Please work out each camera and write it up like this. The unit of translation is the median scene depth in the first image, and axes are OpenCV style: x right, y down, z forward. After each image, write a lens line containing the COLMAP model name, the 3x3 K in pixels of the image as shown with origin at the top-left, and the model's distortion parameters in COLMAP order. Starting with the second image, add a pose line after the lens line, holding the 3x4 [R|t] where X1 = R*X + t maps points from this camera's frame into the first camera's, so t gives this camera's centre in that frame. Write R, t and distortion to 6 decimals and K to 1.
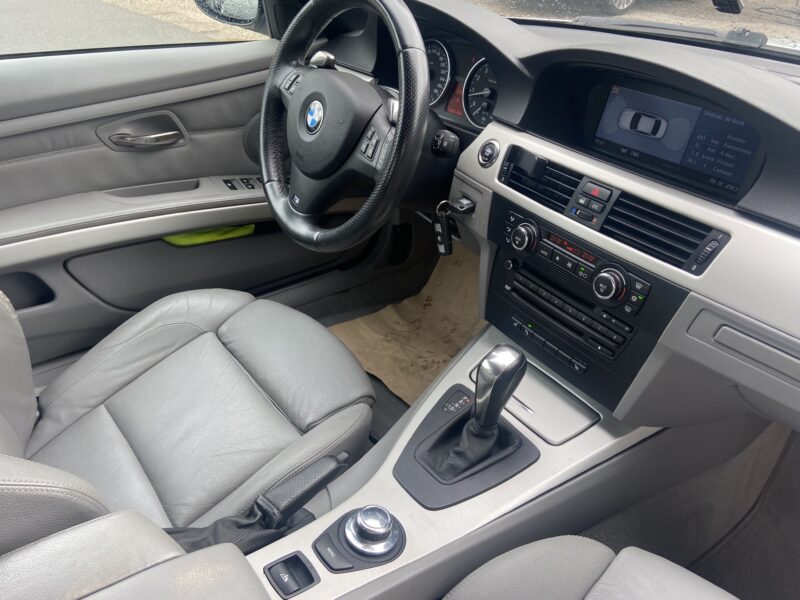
lens RADIAL K [[619.1, 0, 406.4], [0, 619.1, 295.7], [0, 0, 1]] dist [0.116385, -0.167641]
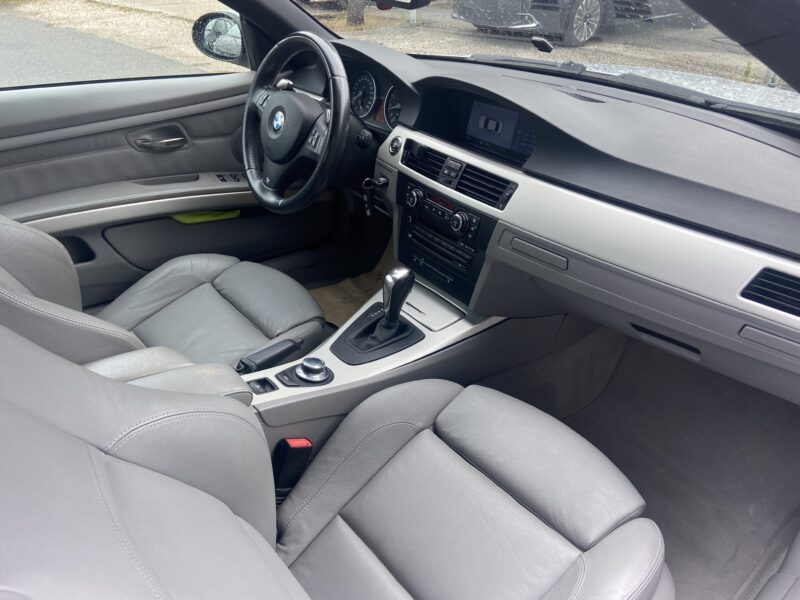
lens RADIAL K [[597.5, 0, 400.0], [0, 597.5, 300.0], [0, 0, 1]] dist [0.095859, -0.143412]
pose [[0.999819, -0.012637, 0.014213, 0.115651], [0.012968, 0.999640, -0.023475, 0.173388], [-0.013912, 0.023655, 0.999623, -0.427202]]
